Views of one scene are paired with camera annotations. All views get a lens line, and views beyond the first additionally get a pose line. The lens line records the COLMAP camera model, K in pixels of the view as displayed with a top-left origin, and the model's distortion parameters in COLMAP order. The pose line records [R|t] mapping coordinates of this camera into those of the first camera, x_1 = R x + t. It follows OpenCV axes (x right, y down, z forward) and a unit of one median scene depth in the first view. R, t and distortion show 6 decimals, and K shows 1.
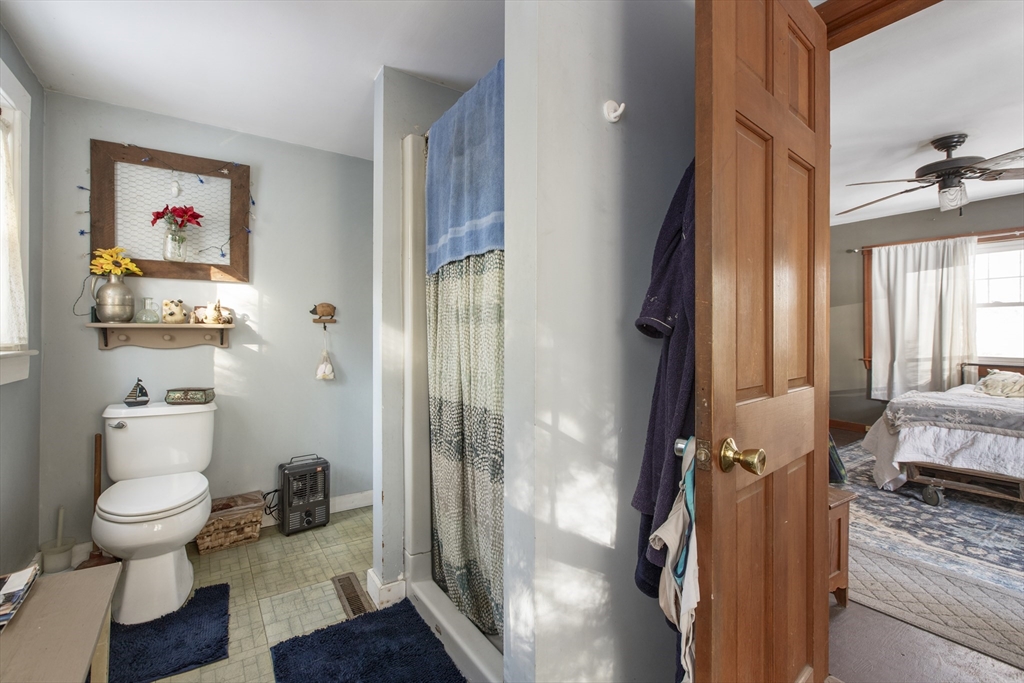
lens RADIAL K [[462.3, 0, 507.4], [0, 462.3, 332.6], [0, 0, 1]] dist [0.001806, -0.000476]
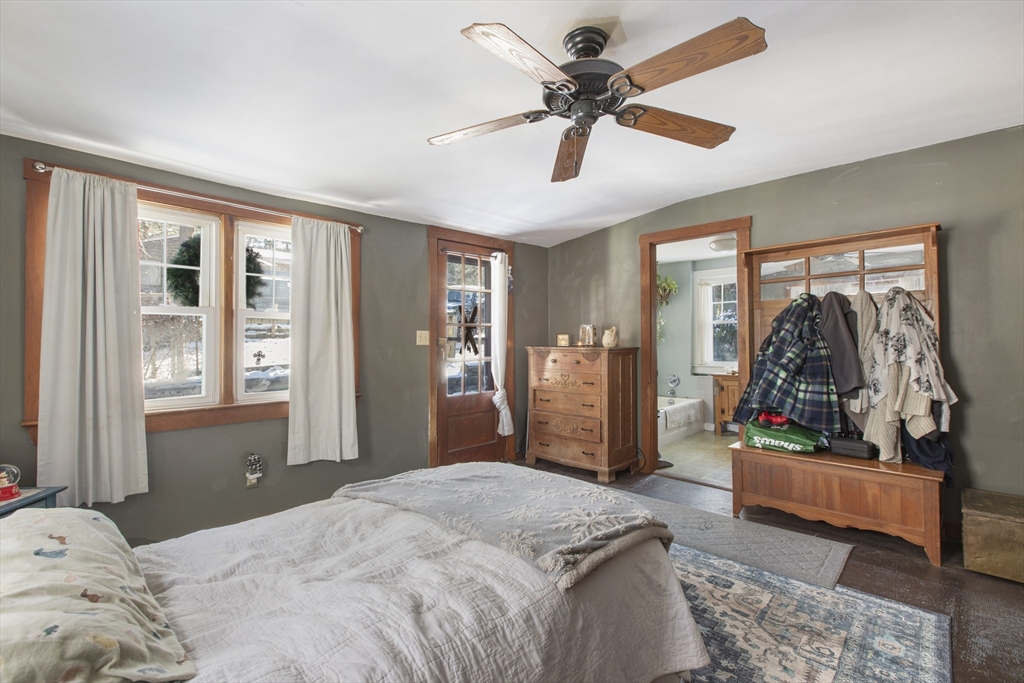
lens RADIAL K [[462.3, 0, 518.2], [0, 462.3, 339.1], [0, 0, 1]] dist [0.001806, -0.000476]
pose [[-0.978581, 0.001936, -0.205853, 1.208248], [0.003960, 0.999948, -0.009418, -0.016462], [0.205824, -0.010032, -0.978538, 1.631985]]
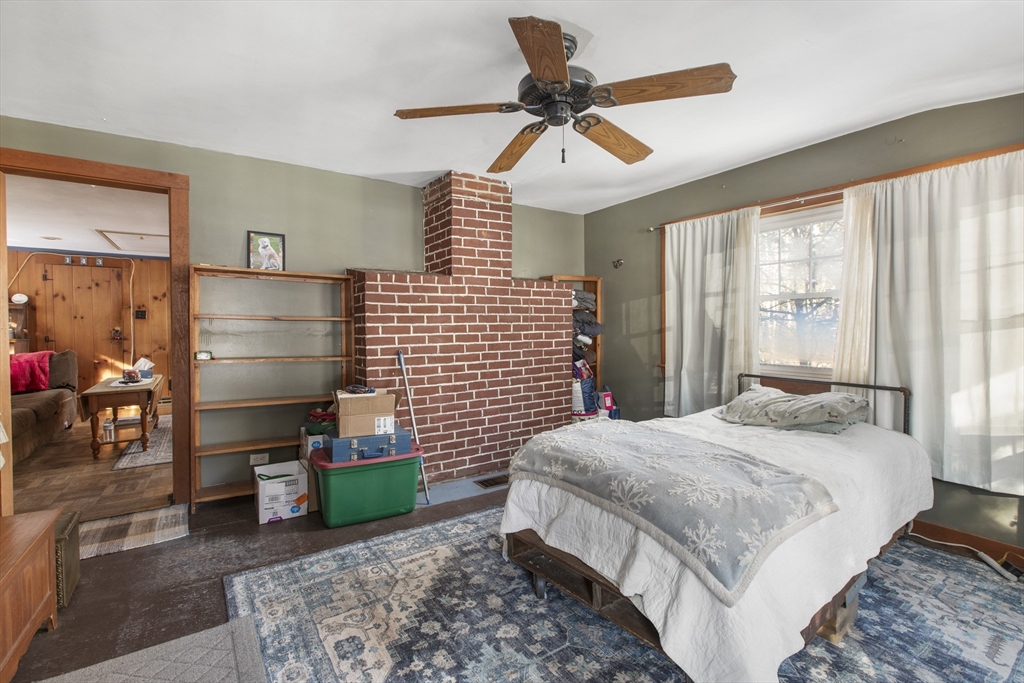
lens RADIAL K [[462.3, 0, 509.6], [0, 462.3, 337.9], [0, 0, 1]] dist [0.001806, -0.000476]
pose [[0.999881, -0.002128, -0.015287, 0.927633], [0.002556, 0.999604, 0.028030, -0.022943], [0.015221, -0.028065, 0.999490, 0.350667]]
